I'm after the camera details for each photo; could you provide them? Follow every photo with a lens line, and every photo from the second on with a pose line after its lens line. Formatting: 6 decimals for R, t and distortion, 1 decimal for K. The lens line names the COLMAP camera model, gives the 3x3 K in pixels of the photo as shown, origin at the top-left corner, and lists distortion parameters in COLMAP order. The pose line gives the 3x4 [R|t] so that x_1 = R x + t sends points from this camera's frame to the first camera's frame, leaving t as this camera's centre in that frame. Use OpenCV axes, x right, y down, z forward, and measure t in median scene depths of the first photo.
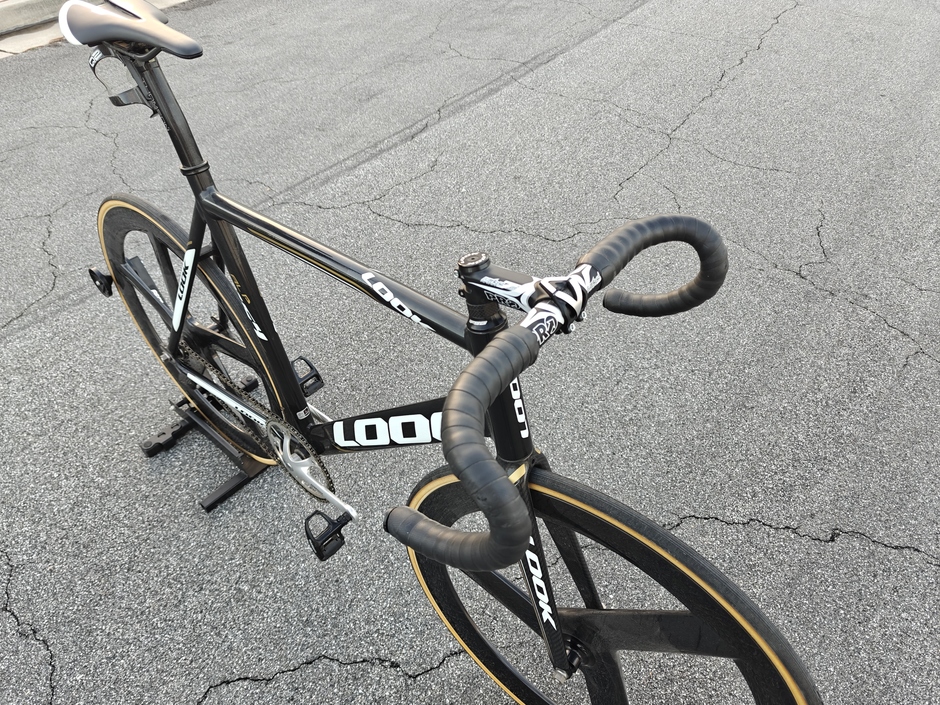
lens RADIAL K [[658.2, 0, 464.1], [0, 658.2, 349.3], [0, 0, 1]] dist [0.013996, -0.000995]
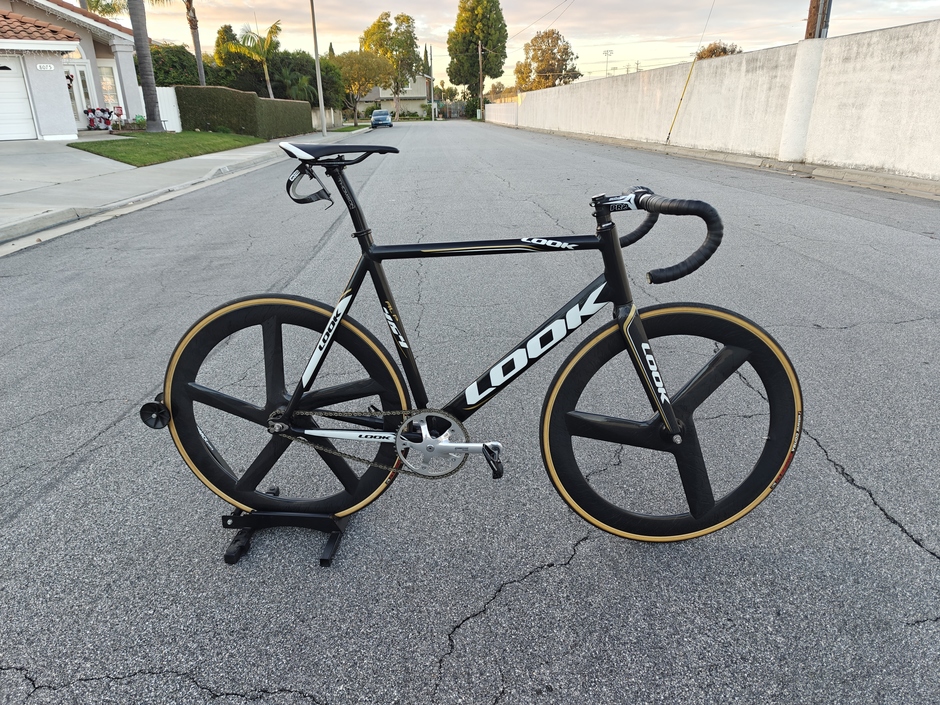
lens RADIAL K [[658.2, 0, 470.9], [0, 658.2, 356.1], [0, 0, 1]] dist [0.013996, -0.000995]
pose [[0.802741, -0.212958, 0.557007, -0.852921], [0.410367, 0.874994, -0.256876, 0.369272], [-0.432674, 0.434782, 0.789784, -0.163000]]
